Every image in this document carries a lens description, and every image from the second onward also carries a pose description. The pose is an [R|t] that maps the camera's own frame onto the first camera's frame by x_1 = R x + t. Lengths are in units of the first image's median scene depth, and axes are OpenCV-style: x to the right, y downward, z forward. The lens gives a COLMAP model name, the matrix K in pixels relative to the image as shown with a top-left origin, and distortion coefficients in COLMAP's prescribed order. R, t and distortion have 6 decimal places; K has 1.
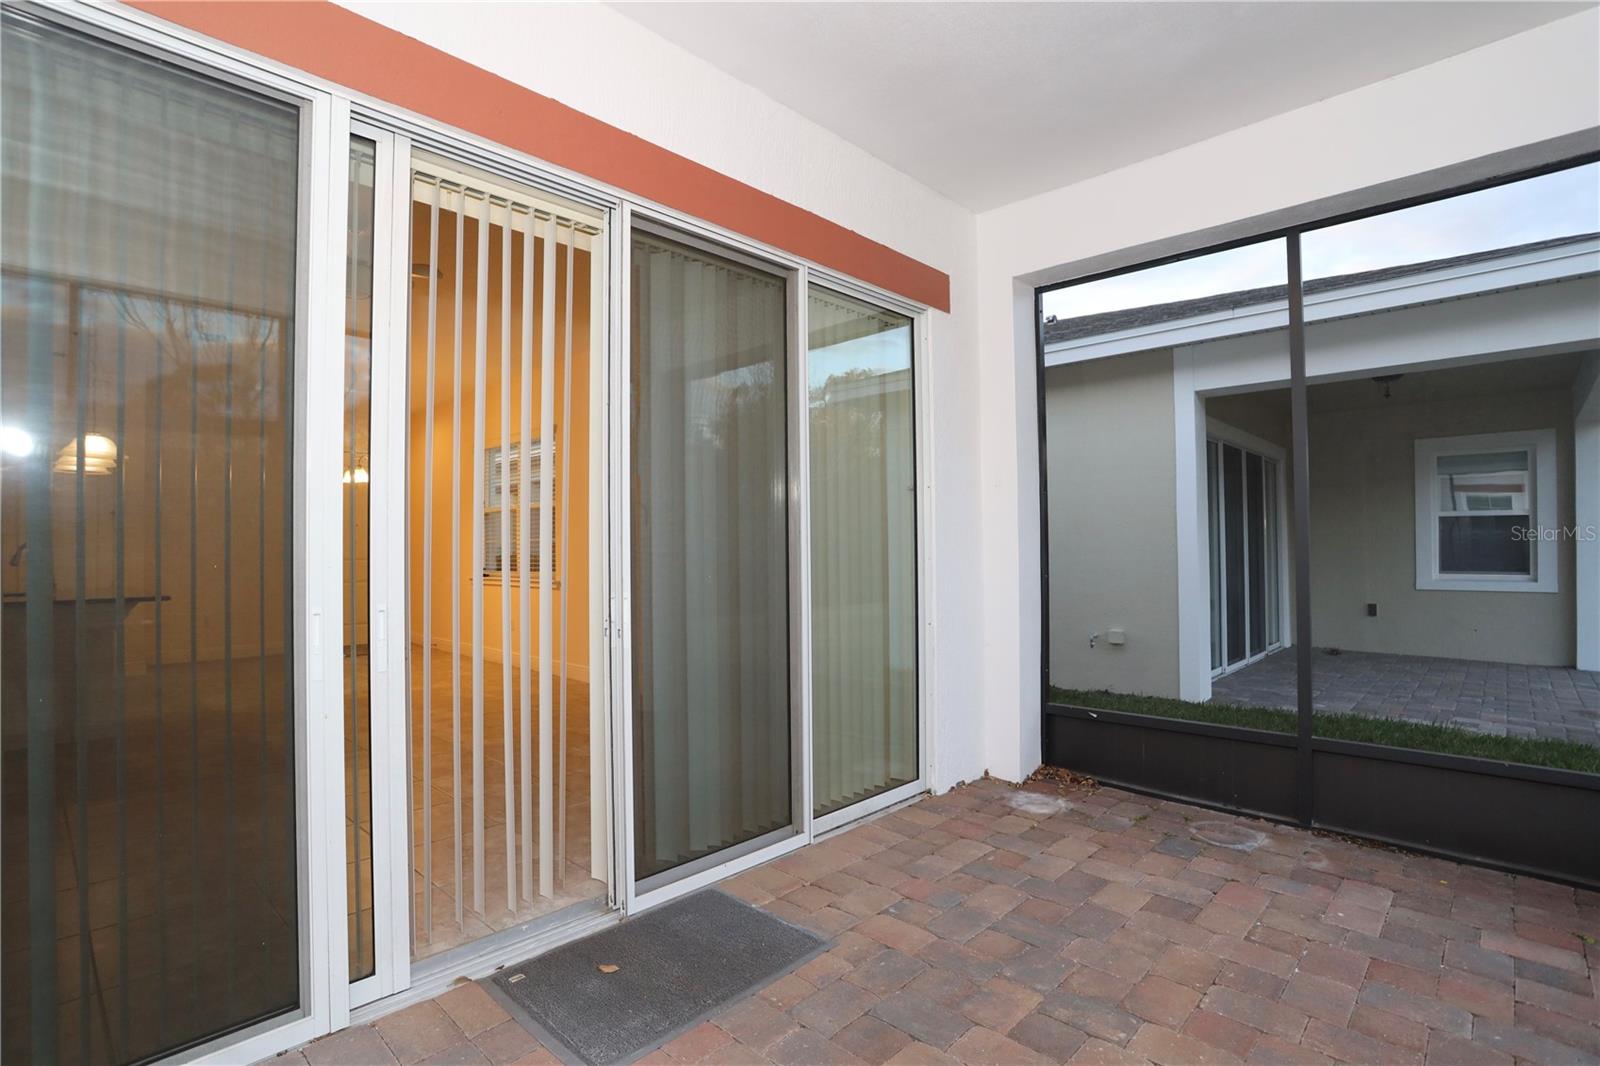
lens RADIAL K [[777.4, 0, 785.1], [0, 777.4, 534.1], [0, 0, 1]] dist [-0.072890, 0.030330]
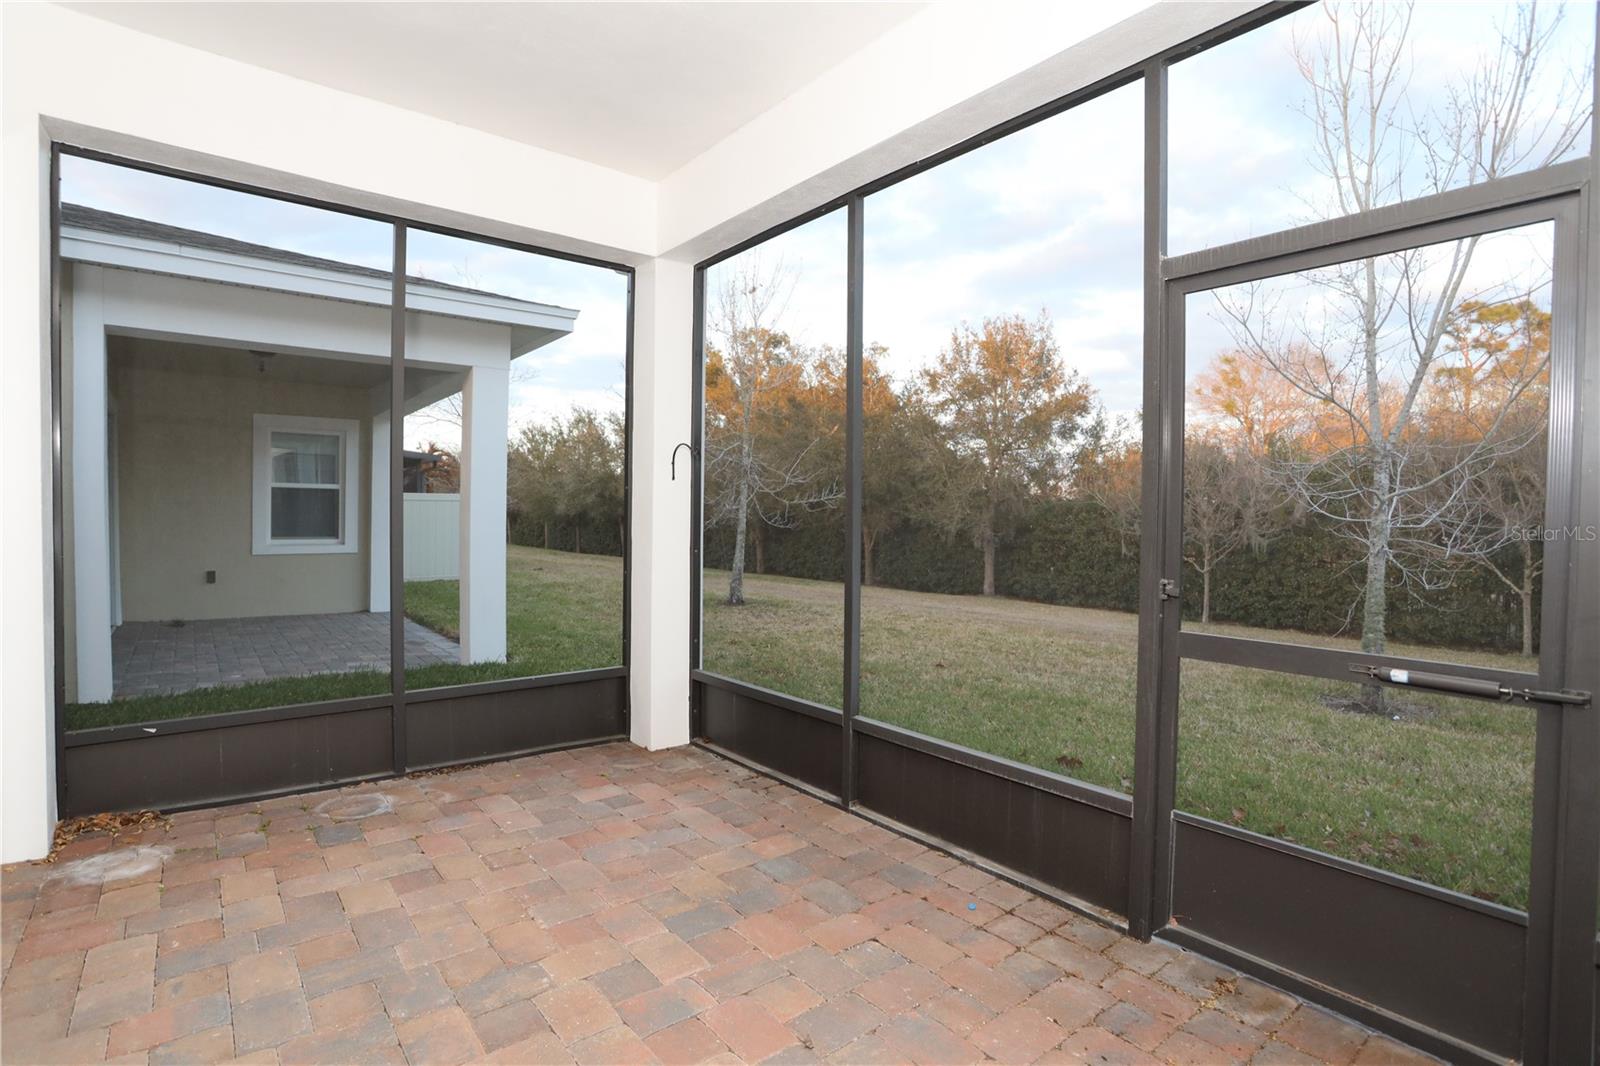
lens RADIAL K [[777.4, 0, 785.1], [0, 777.4, 534.1], [0, 0, 1]] dist [-0.072890, 0.030330]
pose [[0.125484, -0.017146, 0.991947, -0.325759], [-0.030053, 0.999326, 0.021075, -0.001906], [-0.991640, -0.032455, 0.124885, 0.311061]]
